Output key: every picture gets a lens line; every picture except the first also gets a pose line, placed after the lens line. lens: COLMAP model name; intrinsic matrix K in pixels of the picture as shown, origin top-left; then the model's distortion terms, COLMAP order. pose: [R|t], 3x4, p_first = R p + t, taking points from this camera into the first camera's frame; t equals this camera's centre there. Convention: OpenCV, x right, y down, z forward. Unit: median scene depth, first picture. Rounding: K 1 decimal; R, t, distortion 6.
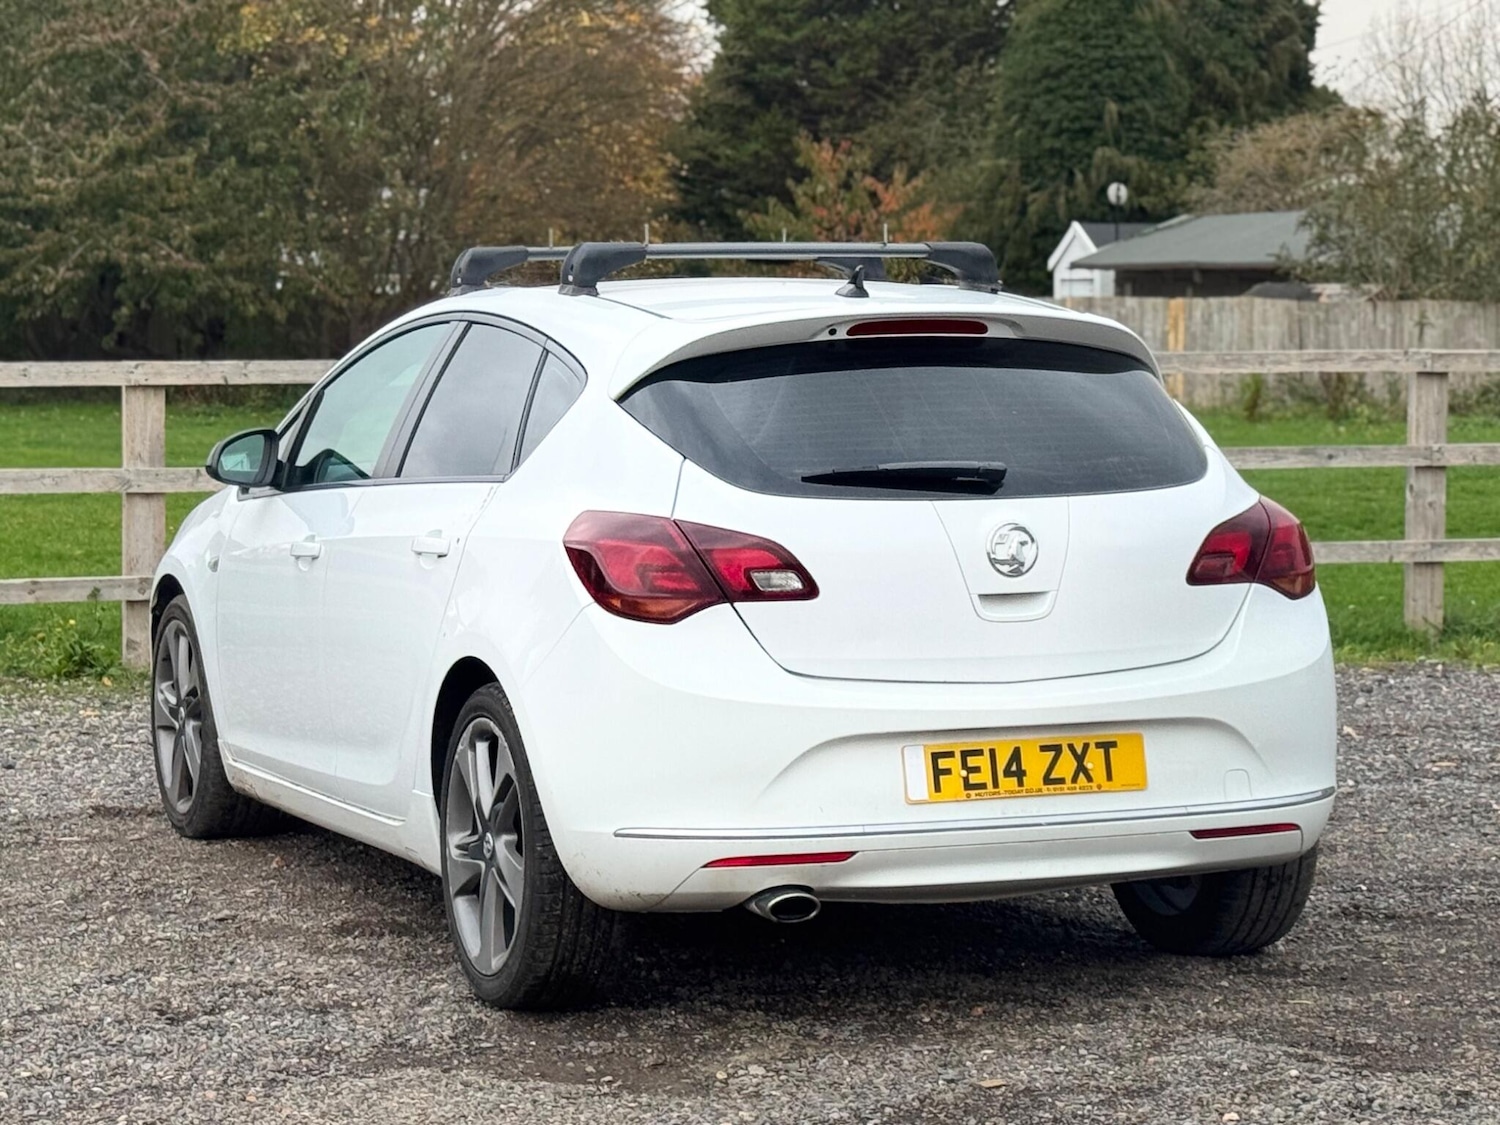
lens RADIAL K [[3955.7, 0, 748.2], [0, 3955.7, 555.8], [0, 0, 1]] dist [0.156879, -0.069286]
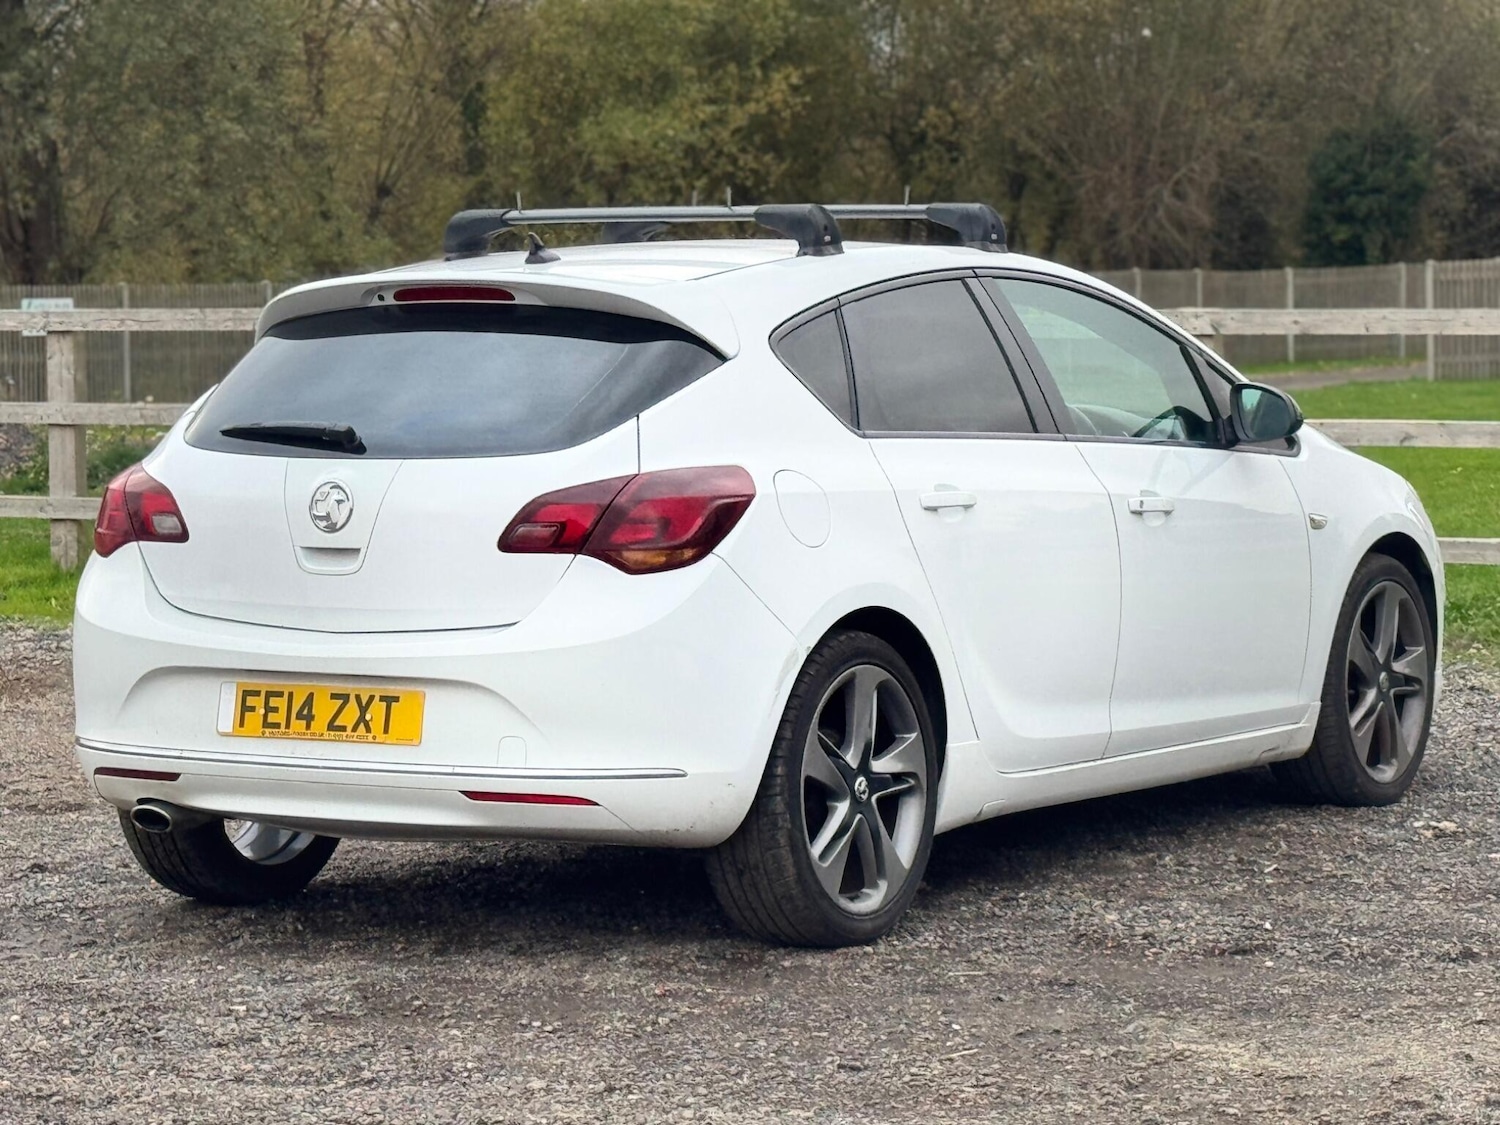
lens RADIAL K [[4819.0, 0, 746.1], [0, 4819.0, 564.4], [0, 0, 1]] dist [0.122715, 0.697531]
pose [[0.597689, 0.056711, -0.799720, 1.126156], [-0.047587, 0.998246, 0.035224, -0.035684], [0.800315, 0.017003, 0.599339, 0.306564]]
